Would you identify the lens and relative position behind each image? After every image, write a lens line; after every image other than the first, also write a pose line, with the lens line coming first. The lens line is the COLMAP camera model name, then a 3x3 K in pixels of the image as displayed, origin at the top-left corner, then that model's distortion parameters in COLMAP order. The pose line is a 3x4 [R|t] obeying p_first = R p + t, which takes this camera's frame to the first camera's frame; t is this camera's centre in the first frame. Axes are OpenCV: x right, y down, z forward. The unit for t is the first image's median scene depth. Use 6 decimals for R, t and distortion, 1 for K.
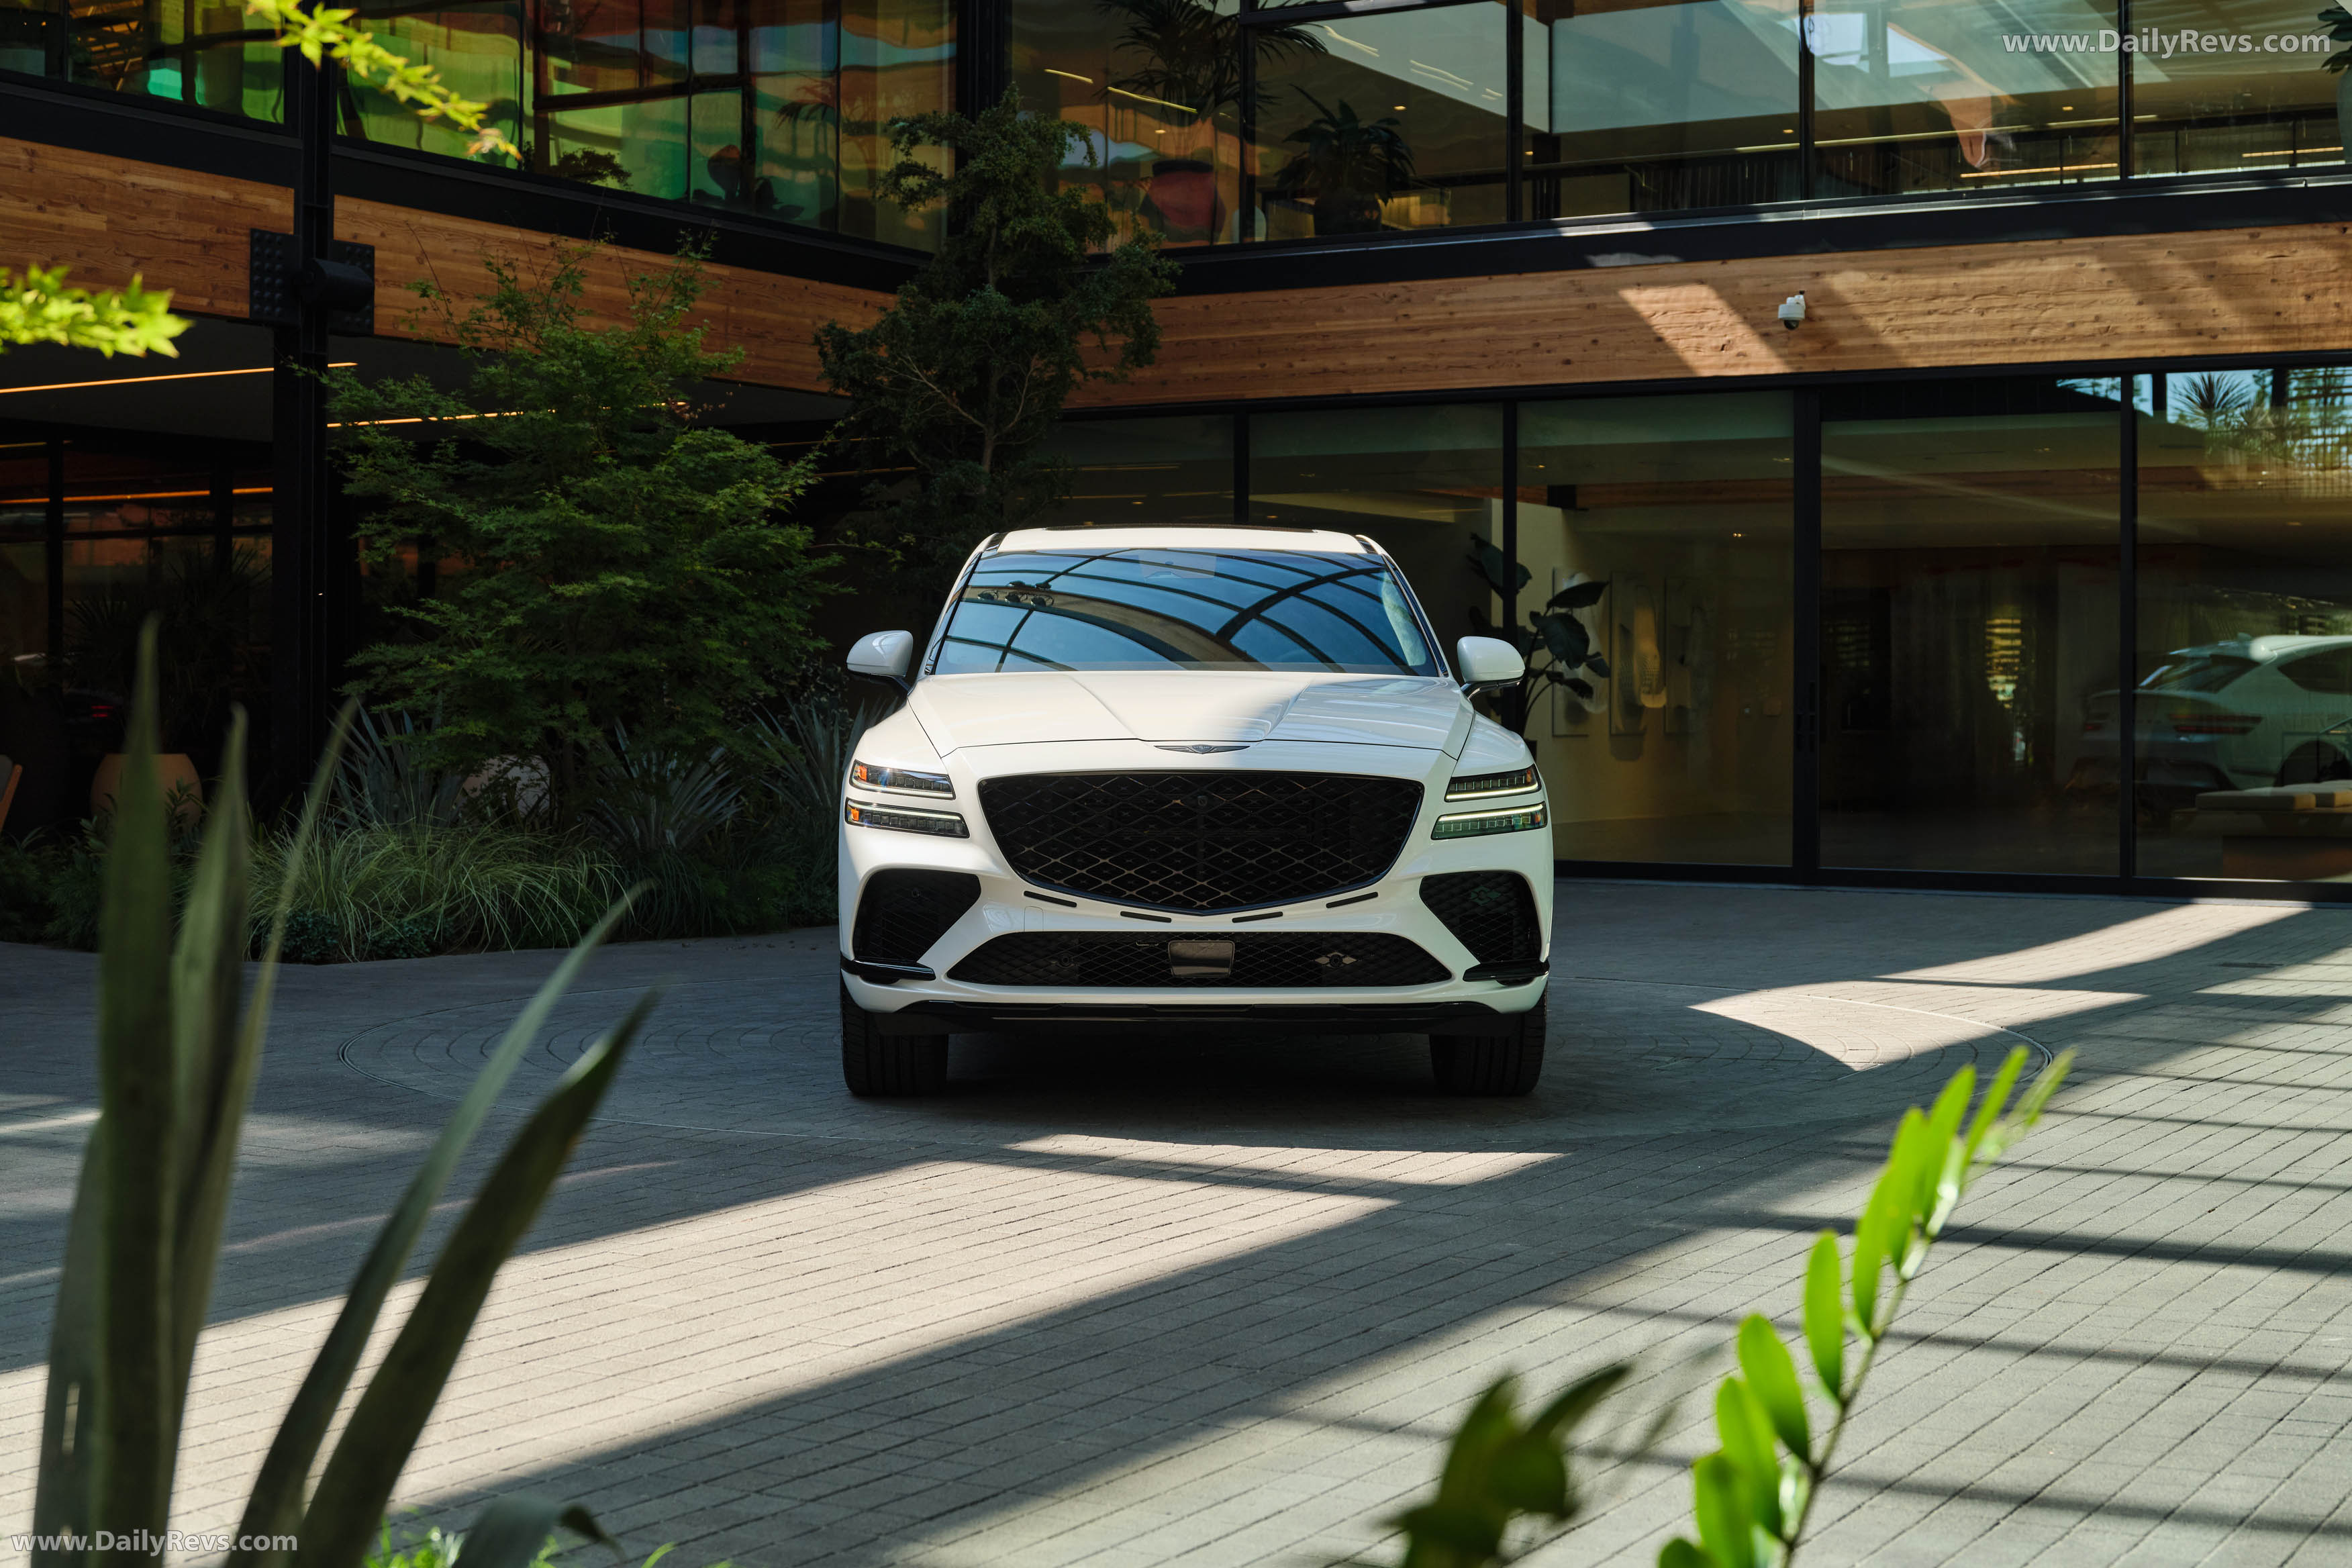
lens RADIAL K [[3468.6, 0, 1176.0], [0, 3468.6, 784.0], [0, 0, 1]] dist [-0.005402, 0.037350]
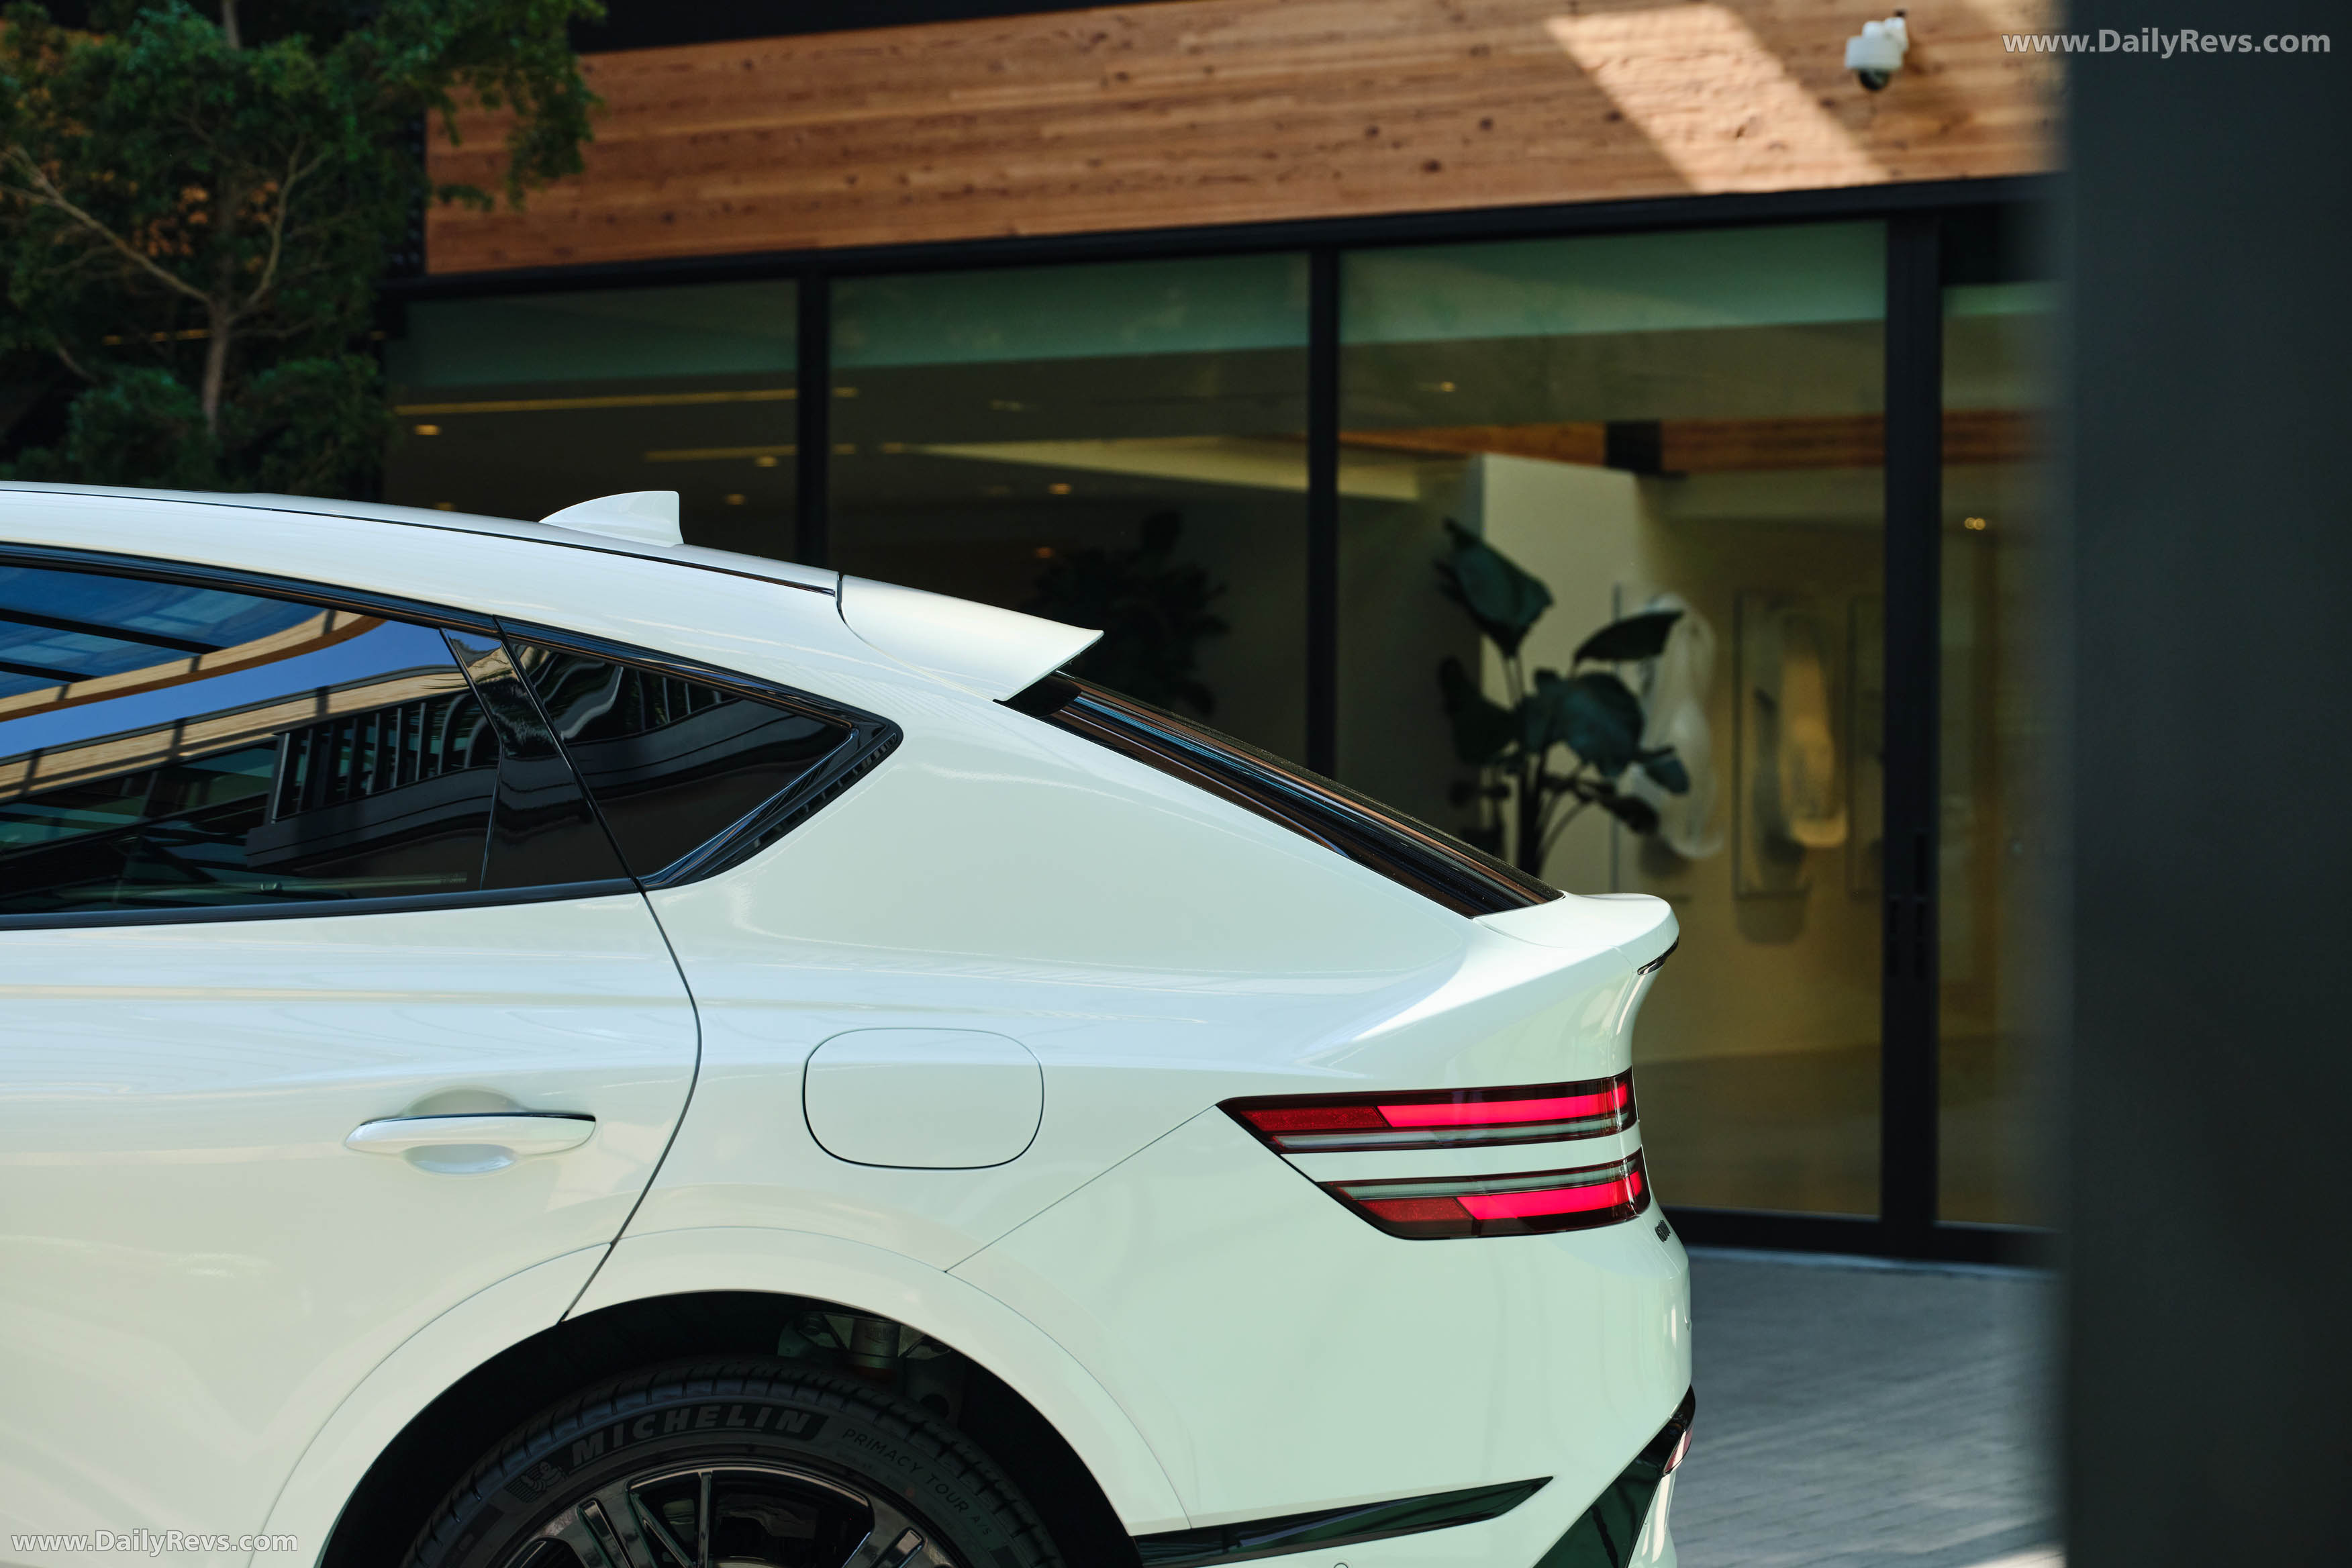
lens RADIAL K [[5314.9, 0, 1176.0], [0, 5314.9, 784.0], [0, 0, 1]] dist [0.089928, 0.665963]
pose [[0.998685, 0.002058, -0.051231, 0.114051], [-0.003162, 0.999764, -0.021486, -0.019251], [0.051175, 0.021620, 0.998456, 0.255195]]
